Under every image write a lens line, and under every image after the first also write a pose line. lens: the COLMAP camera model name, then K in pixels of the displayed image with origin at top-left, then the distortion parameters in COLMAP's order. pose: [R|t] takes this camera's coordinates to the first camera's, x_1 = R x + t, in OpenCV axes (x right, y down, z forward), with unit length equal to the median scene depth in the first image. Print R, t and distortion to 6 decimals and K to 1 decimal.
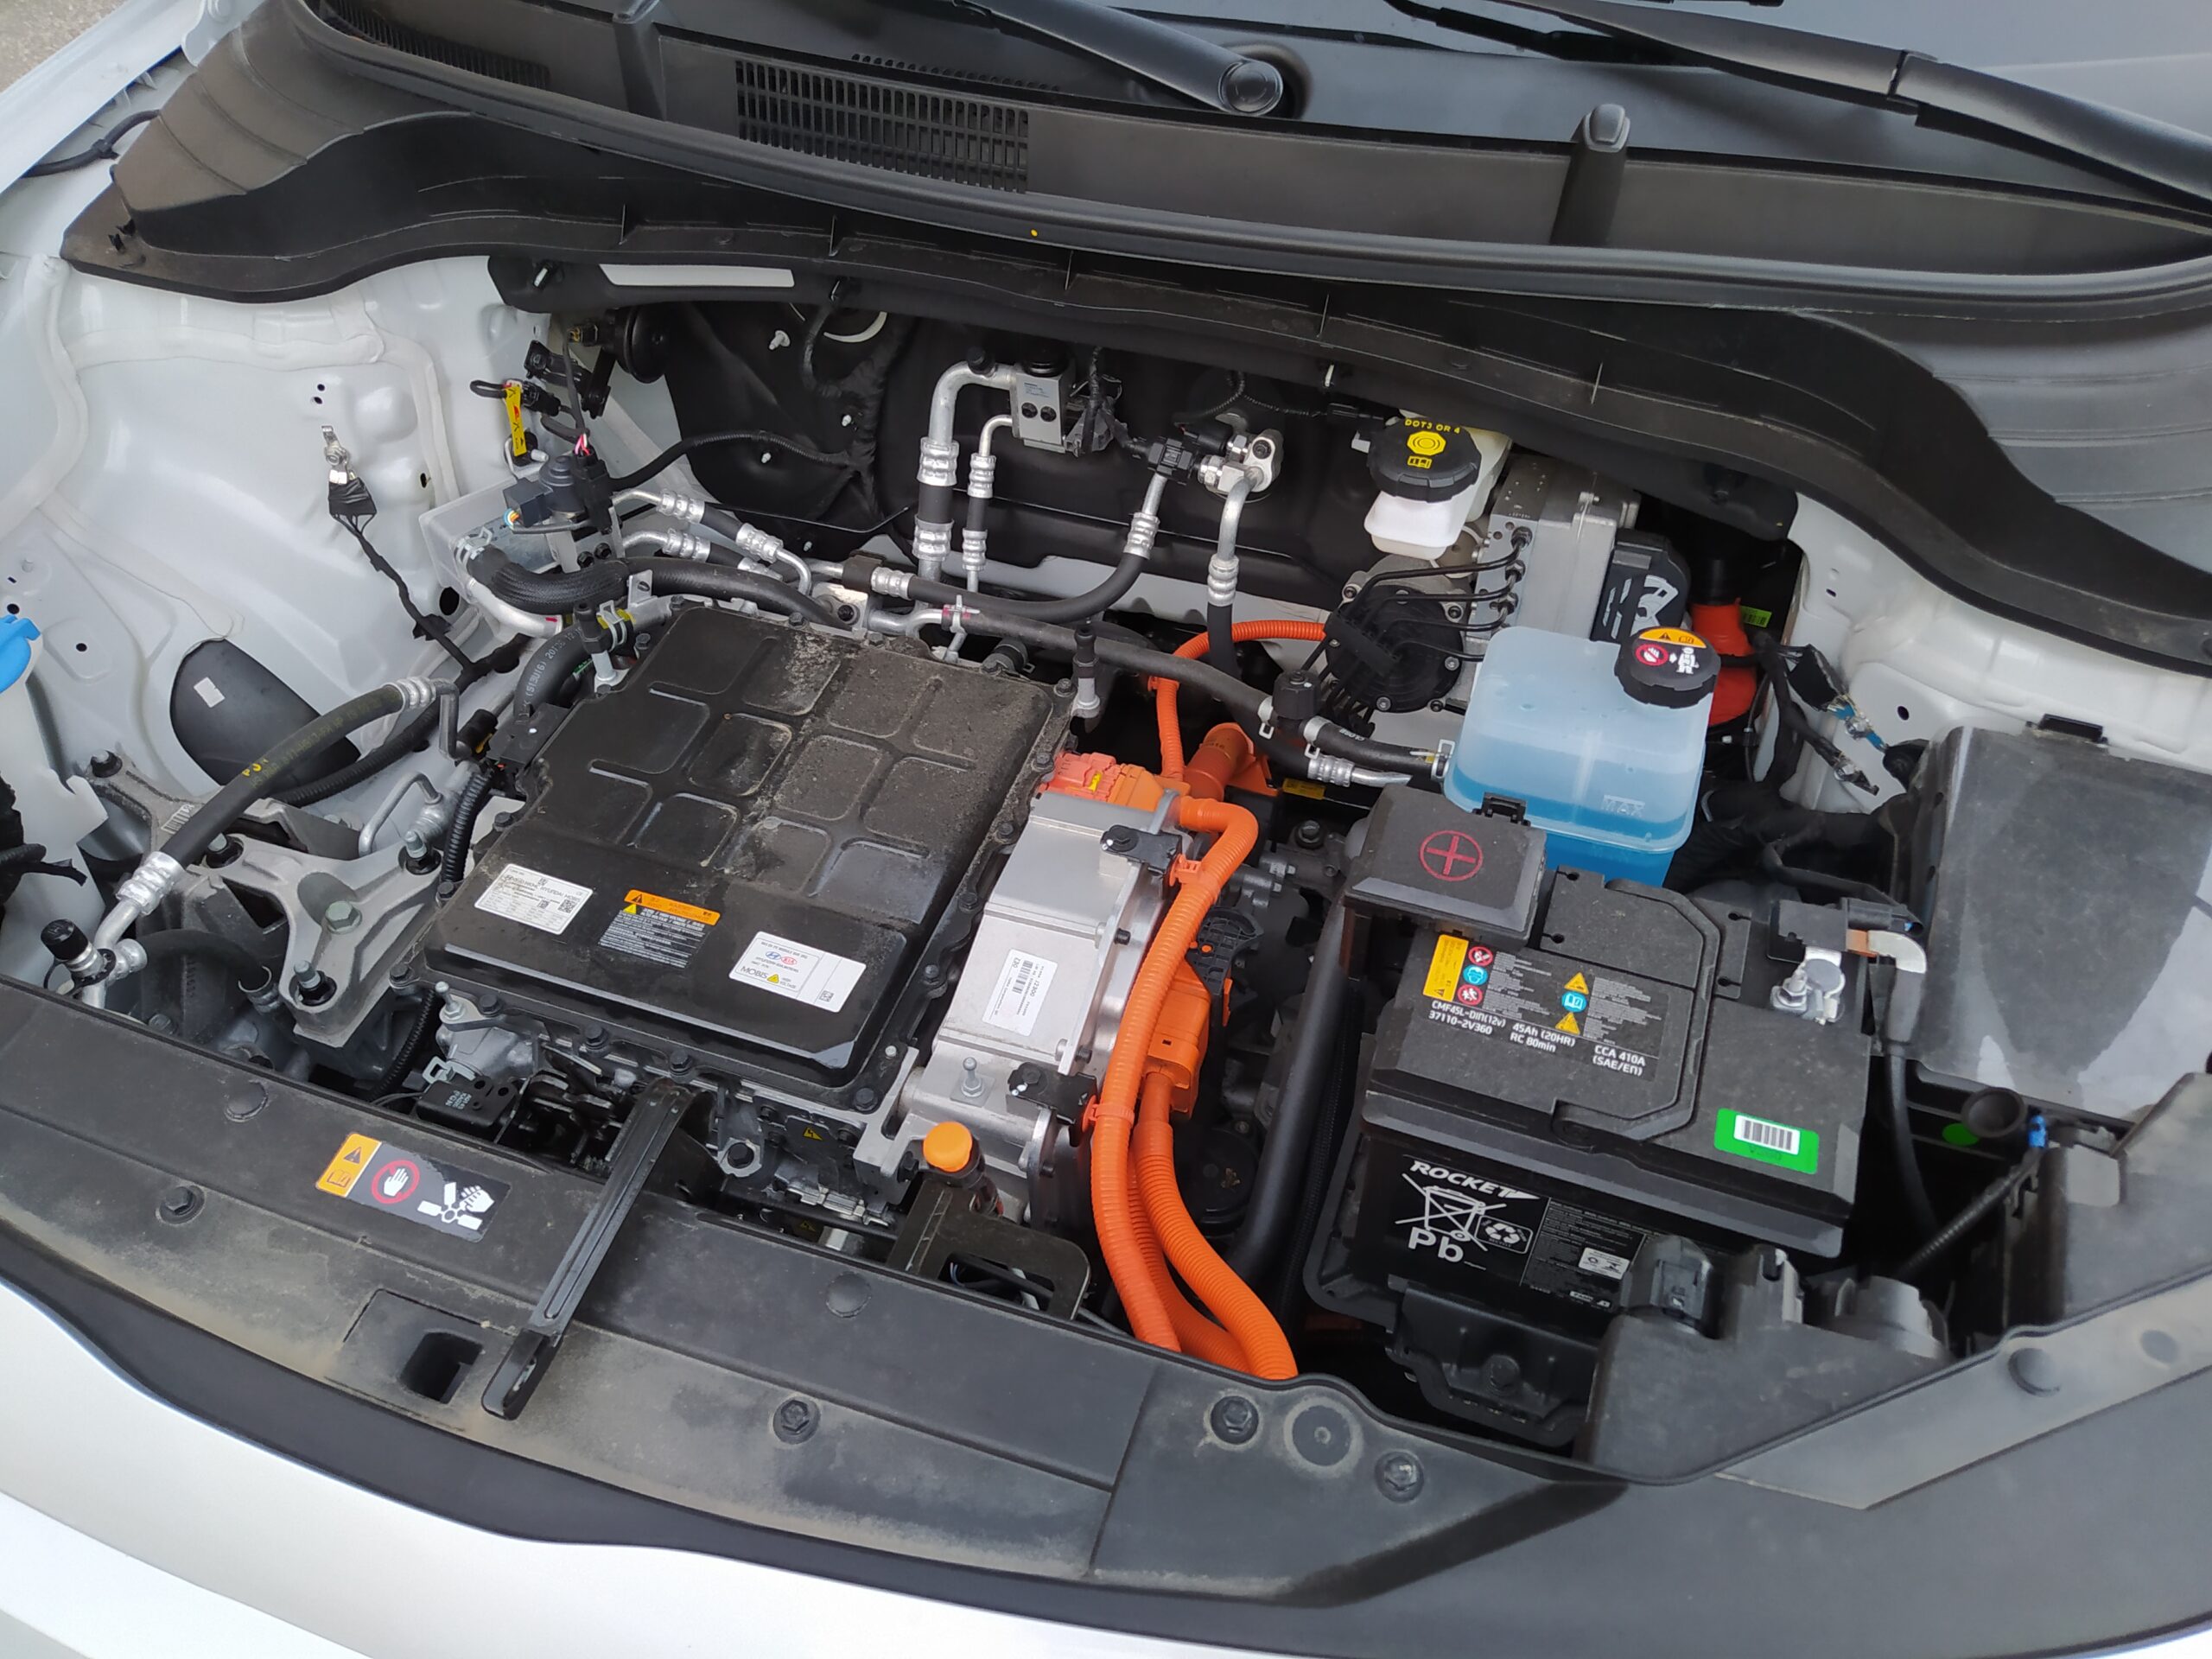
lens RADIAL K [[1677.9, 0, 1118.9], [0, 1677.9, 753.7], [0, 0, 1]] dist [0.119662, -0.210684]
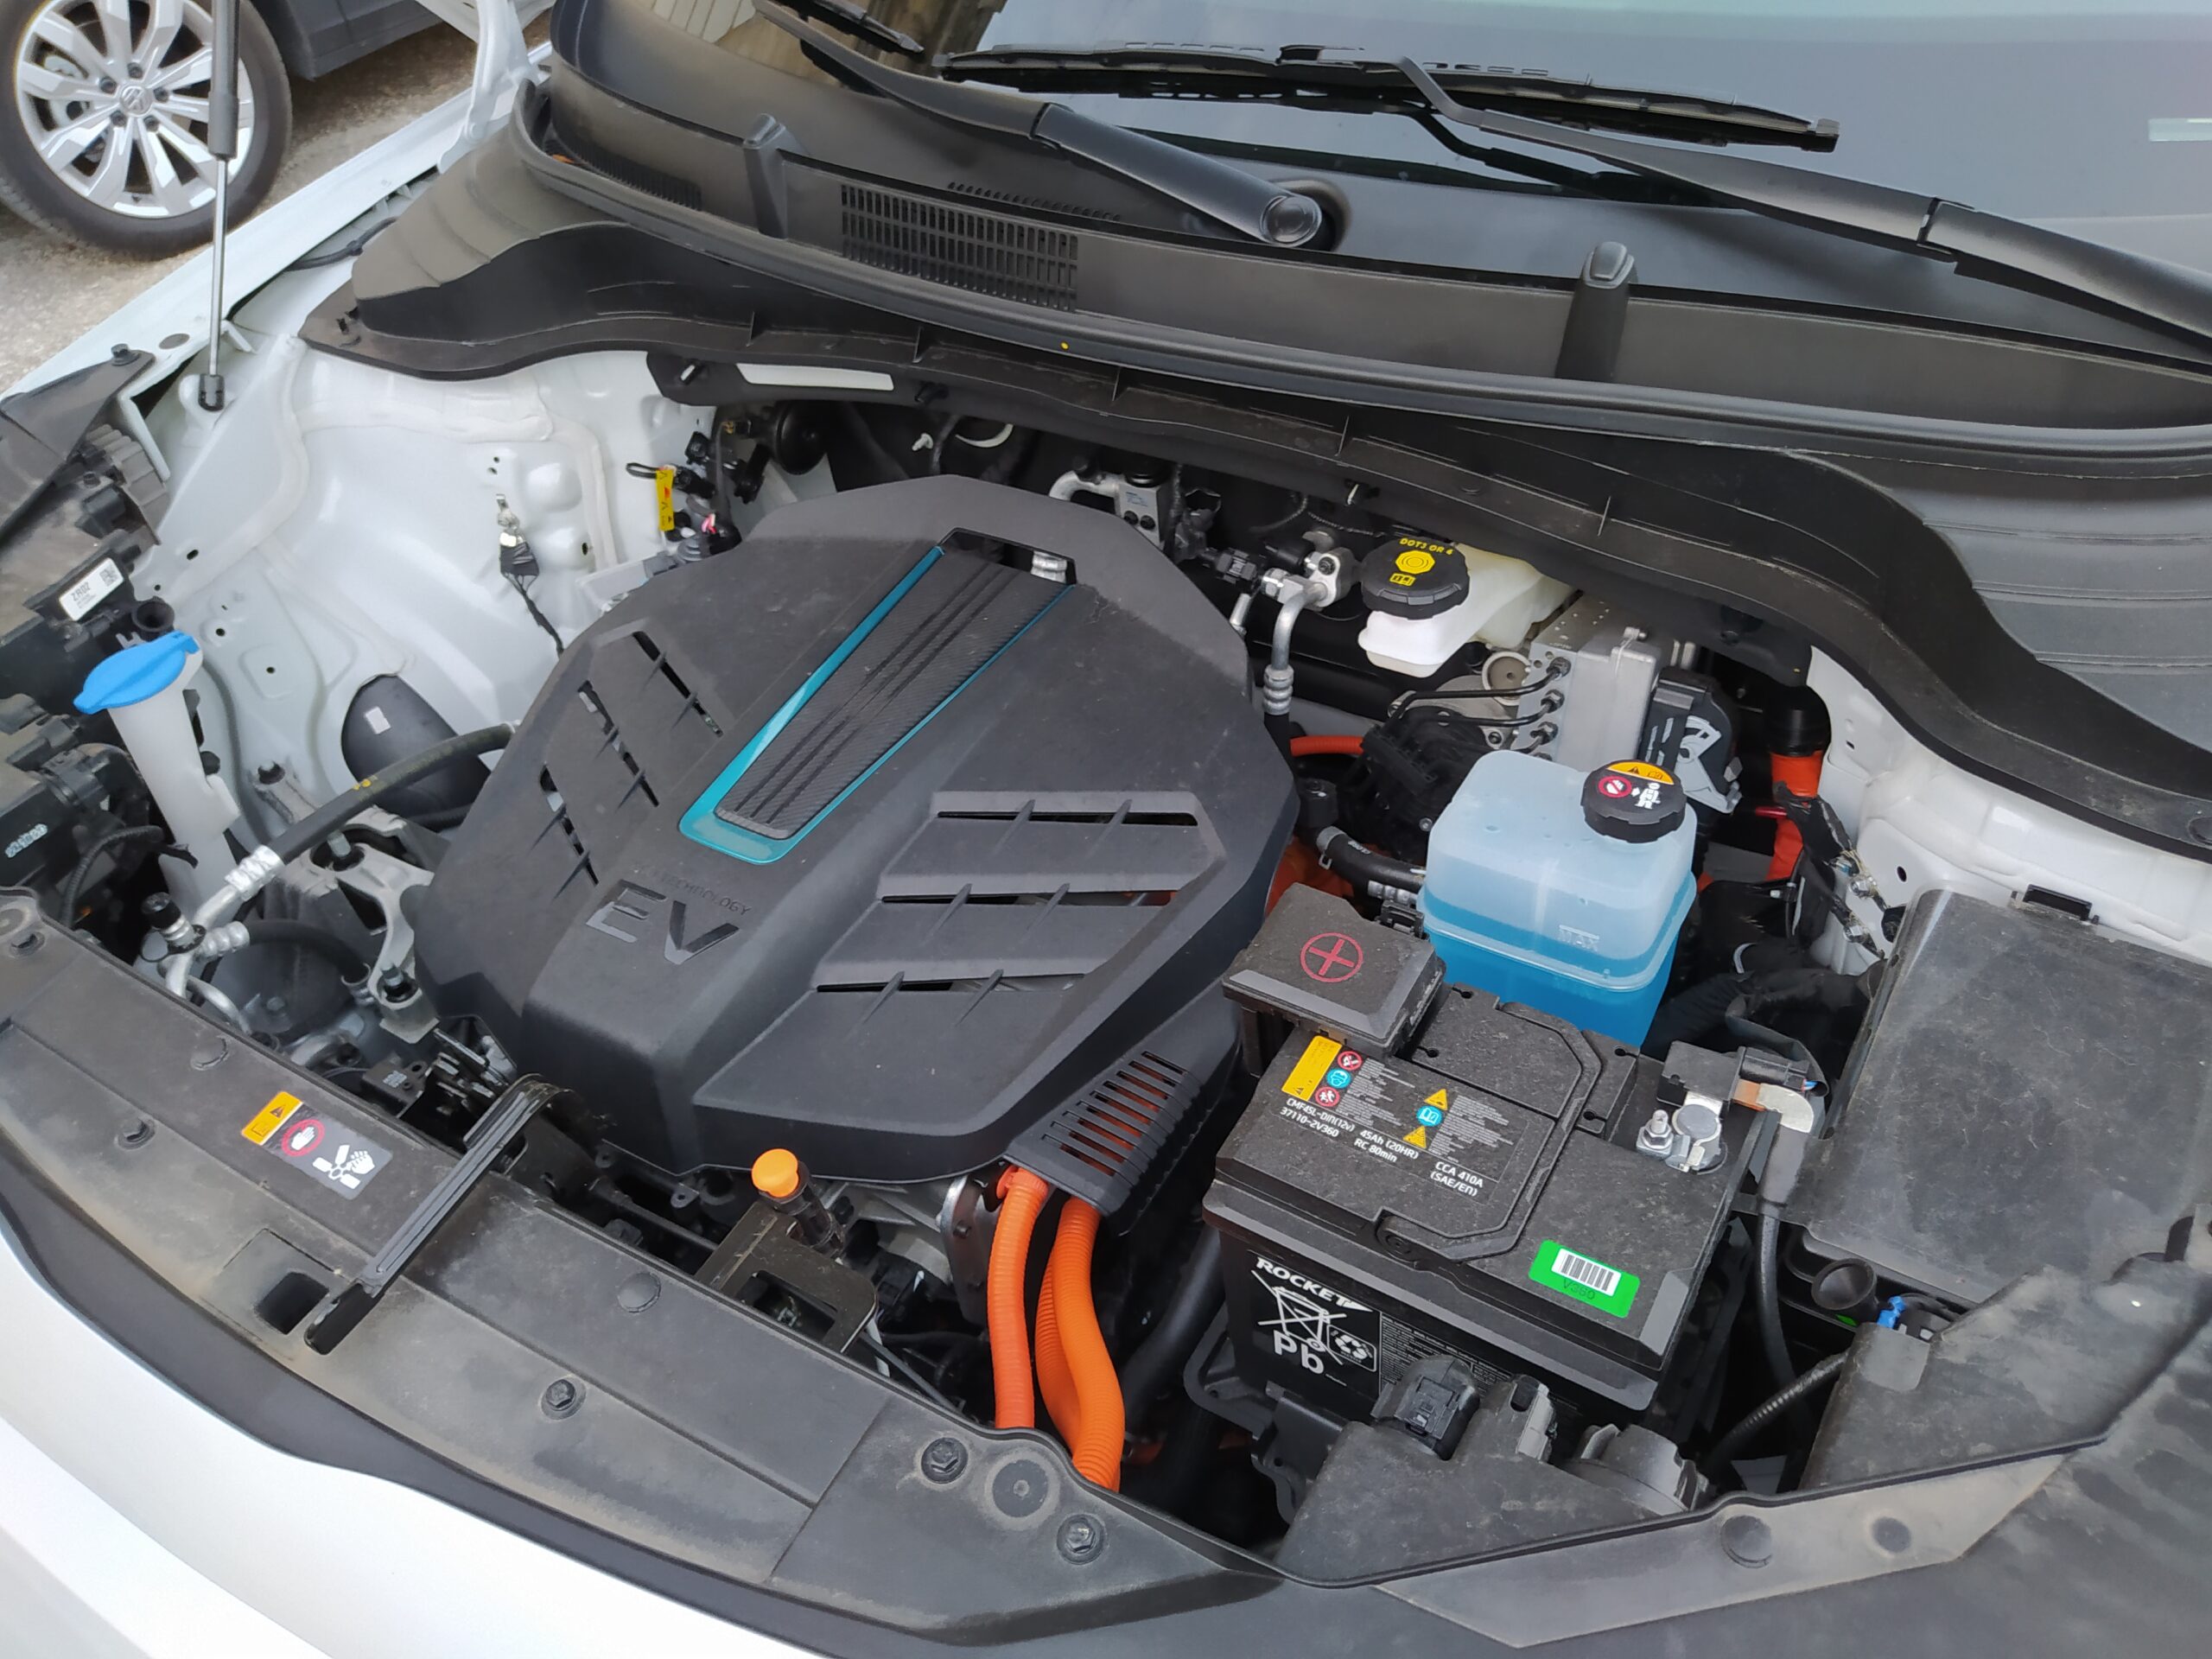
lens RADIAL K [[1677.9, 0, 1118.9], [0, 1677.9, 753.7], [0, 0, 1]] dist [0.119662, -0.210684]
pose [[0.978794, 0.084510, -0.186604, 0.220360], [-0.098071, 0.993076, -0.064665, 0.014946], [0.179848, 0.081594, 0.980305, -0.019290]]
